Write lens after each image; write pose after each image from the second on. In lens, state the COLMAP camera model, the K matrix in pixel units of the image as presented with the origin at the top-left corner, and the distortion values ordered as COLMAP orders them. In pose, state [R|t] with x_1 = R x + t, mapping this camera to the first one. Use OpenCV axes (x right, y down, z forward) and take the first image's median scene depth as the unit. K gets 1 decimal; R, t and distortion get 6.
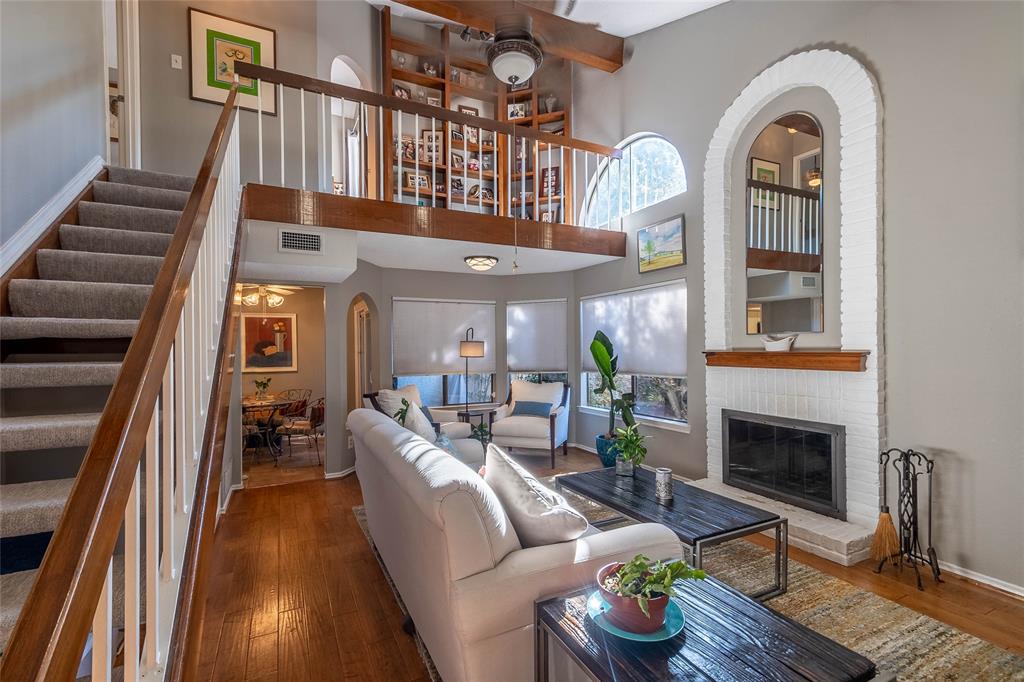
lens RADIAL K [[459.5, 0, 497.0], [0, 459.5, 347.6], [0, 0, 1]] dist [0.027862, -0.000001]
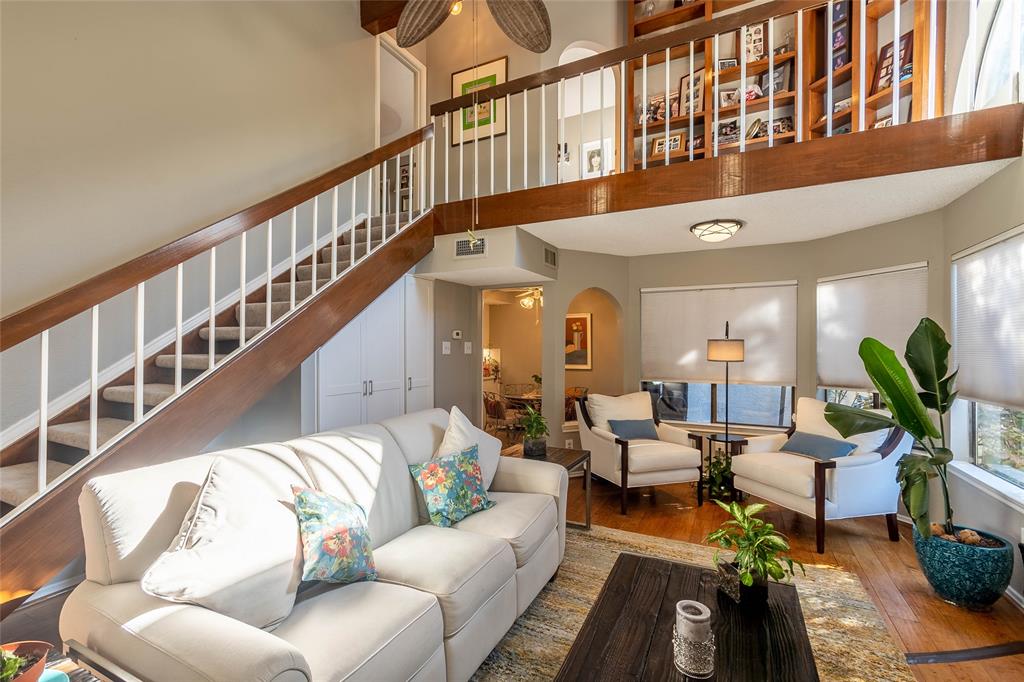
lens RADIAL K [[459.5, 0, 497.0], [0, 459.5, 347.6], [0, 0, 1]] dist [0.027862, -0.000001]
pose [[0.612244, 0.008994, -0.790618, 0.290692], [-0.005239, 0.999959, 0.007319, -0.004327], [0.790652, -0.000339, 0.612266, 0.248990]]
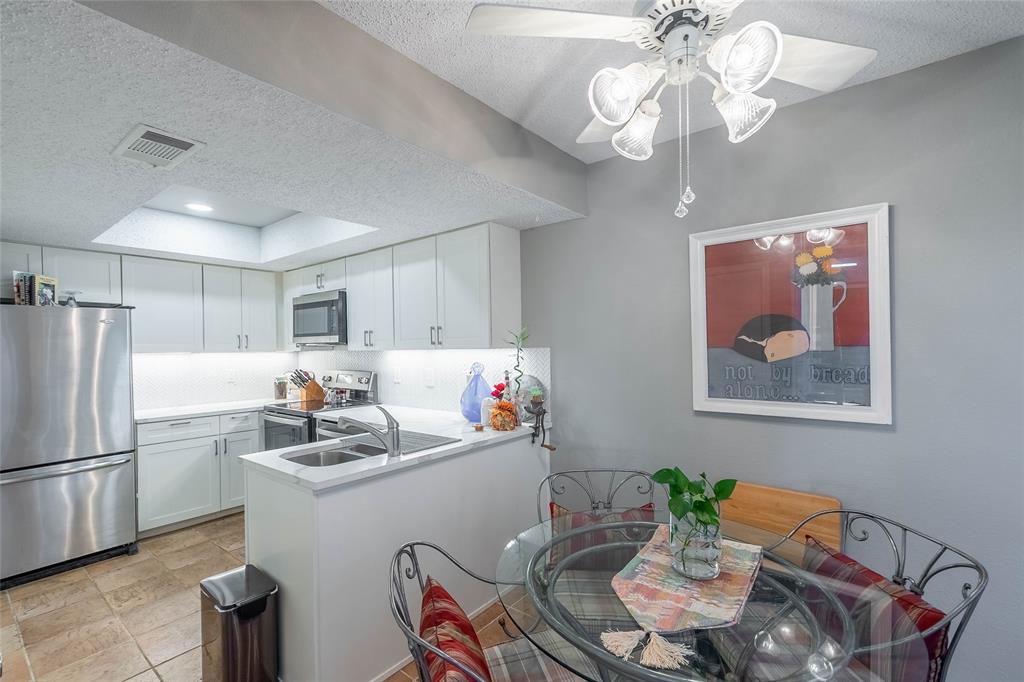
lens RADIAL K [[459.5, 0, 497.0], [0, 459.5, 347.6], [0, 0, 1]] dist [0.027862, -0.000001]
pose [[0.422429, 0.003556, -0.906389, -0.342568], [0.008831, 0.999929, 0.008039, 0.003635], [0.906353, -0.011401, 0.422367, 0.817408]]
